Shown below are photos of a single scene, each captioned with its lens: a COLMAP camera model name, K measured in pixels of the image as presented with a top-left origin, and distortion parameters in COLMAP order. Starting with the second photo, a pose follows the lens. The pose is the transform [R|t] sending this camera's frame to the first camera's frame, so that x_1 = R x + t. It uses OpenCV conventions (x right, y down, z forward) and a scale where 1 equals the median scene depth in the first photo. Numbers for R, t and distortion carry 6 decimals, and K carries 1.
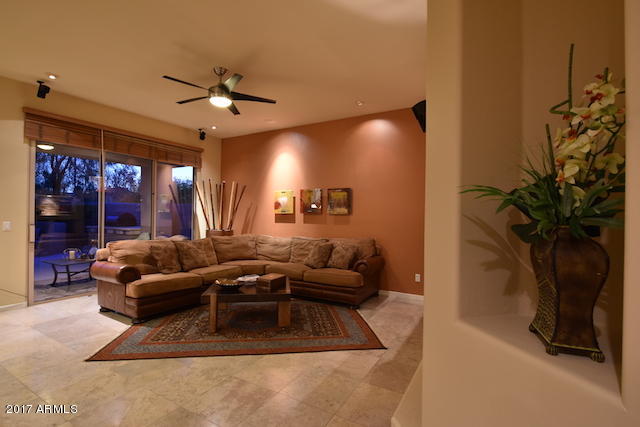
lens RADIAL K [[298.9, 0, 320.0], [0, 298.9, 213.5], [0, 0, 1]] dist [-0.001529, -0.000149]
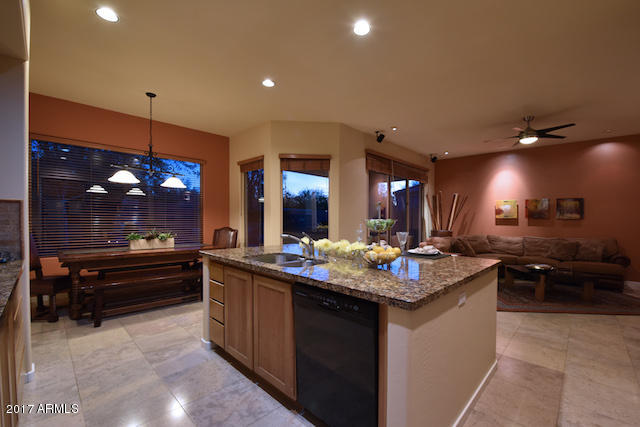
lens RADIAL K [[276.9, 0, 320.0], [0, 276.9, 213.5], [0, 0, 1]] dist [-0.000942, -0.000291]
pose [[0.981614, -0.001580, -0.190870, -0.734015], [-0.000505, 0.999941, -0.010873, -0.007257], [0.190876, 0.010769, 0.981555, -0.335665]]
